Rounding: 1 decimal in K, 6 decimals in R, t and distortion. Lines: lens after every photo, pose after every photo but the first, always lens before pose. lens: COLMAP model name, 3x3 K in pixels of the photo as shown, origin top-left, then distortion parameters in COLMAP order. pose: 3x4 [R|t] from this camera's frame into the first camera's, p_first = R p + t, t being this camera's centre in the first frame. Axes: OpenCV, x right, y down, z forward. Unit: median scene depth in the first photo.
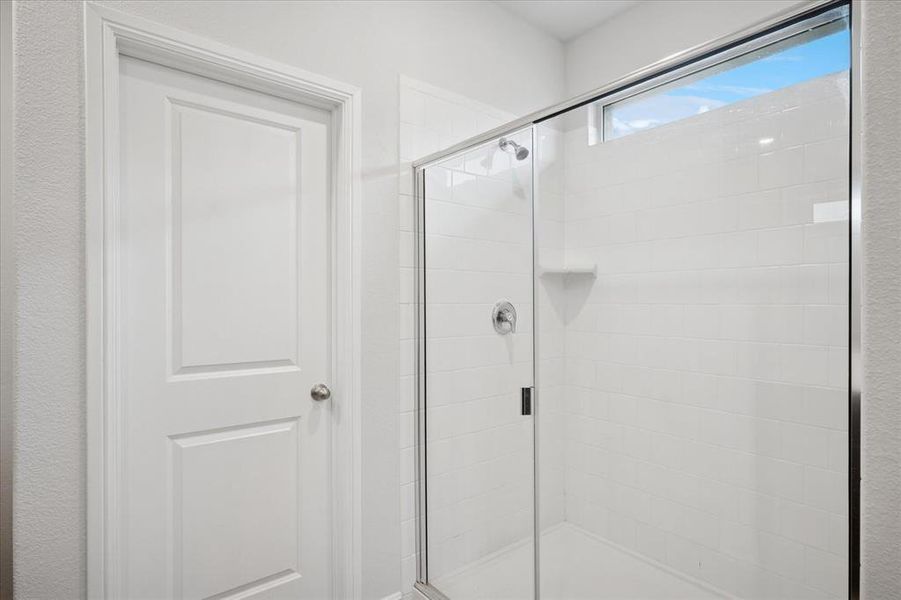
lens RADIAL K [[471.9, 0, 452.7], [0, 471.9, 303.6], [0, 0, 1]] dist [-0.003304, -0.000321]
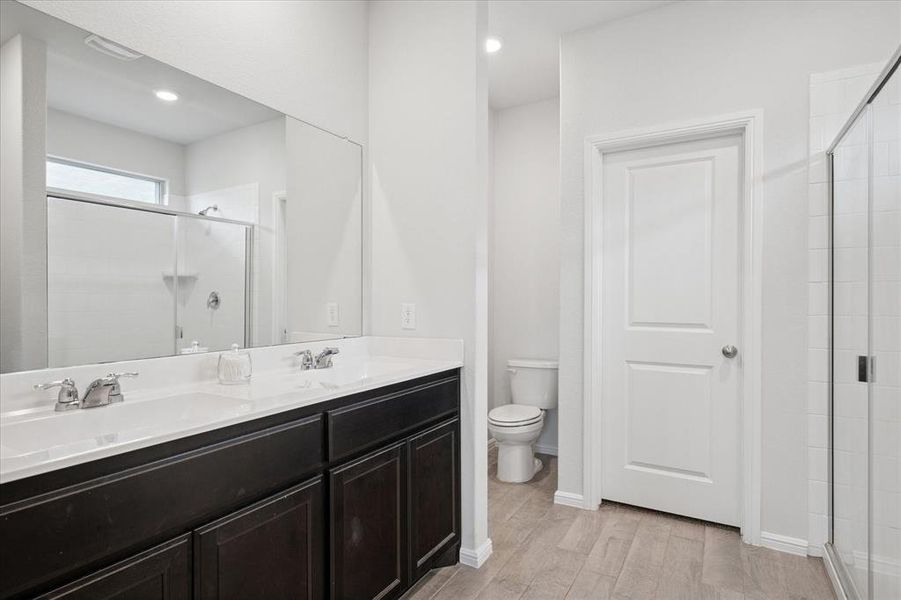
lens RADIAL K [[471.9, 0, 452.7], [0, 471.9, 303.6], [0, 0, 1]] dist [-0.003304, -0.000321]
pose [[0.347836, 0.008463, -0.937517, 0.698678], [-0.002593, 0.999964, 0.008065, 0.047034], [0.937552, -0.000374, 0.347845, -0.187462]]
